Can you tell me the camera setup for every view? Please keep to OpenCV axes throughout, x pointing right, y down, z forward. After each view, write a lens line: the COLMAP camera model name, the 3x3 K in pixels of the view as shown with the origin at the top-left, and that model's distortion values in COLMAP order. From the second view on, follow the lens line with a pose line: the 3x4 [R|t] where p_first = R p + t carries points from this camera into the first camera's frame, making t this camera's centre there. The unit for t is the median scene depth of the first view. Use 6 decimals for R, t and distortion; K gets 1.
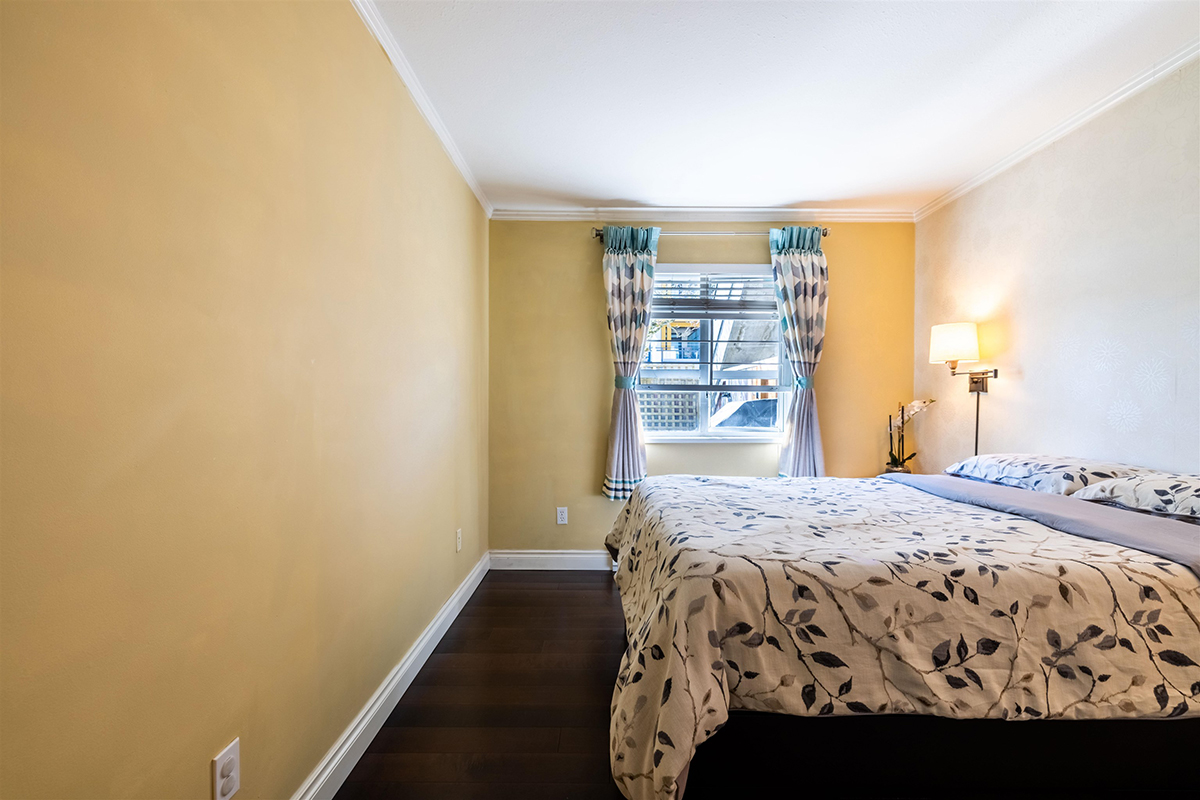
lens RADIAL K [[509.8, 0, 600.0], [0, 509.8, 400.0], [0, 0, 1]] dist [0.000427, 0.000048]
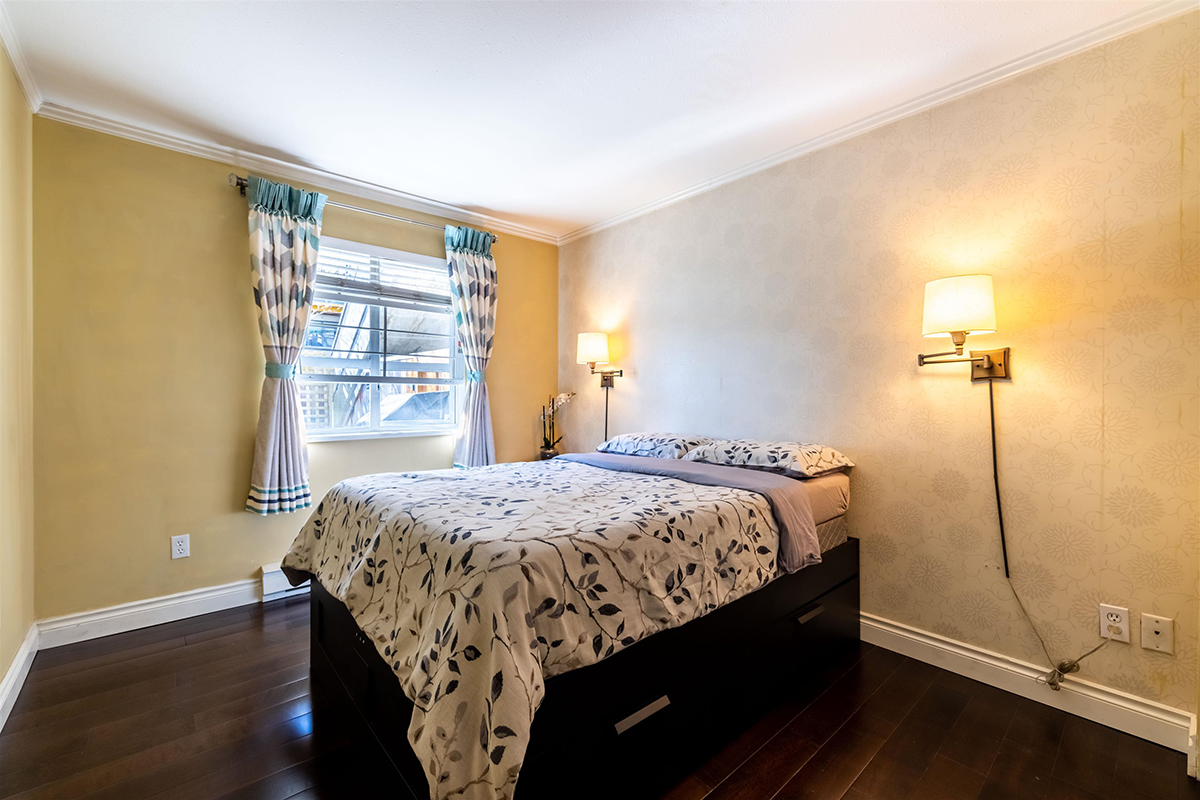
lens RADIAL K [[507.7, 0, 599.0], [0, 507.7, 392.3], [0, 0, 1]] dist [0.000891, 0.000129]
pose [[0.749520, 0.003612, 0.661972, -0.158778], [-0.003437, 0.999993, -0.001565, -0.000170], [-0.661973, -0.001102, 0.749527, 0.052632]]
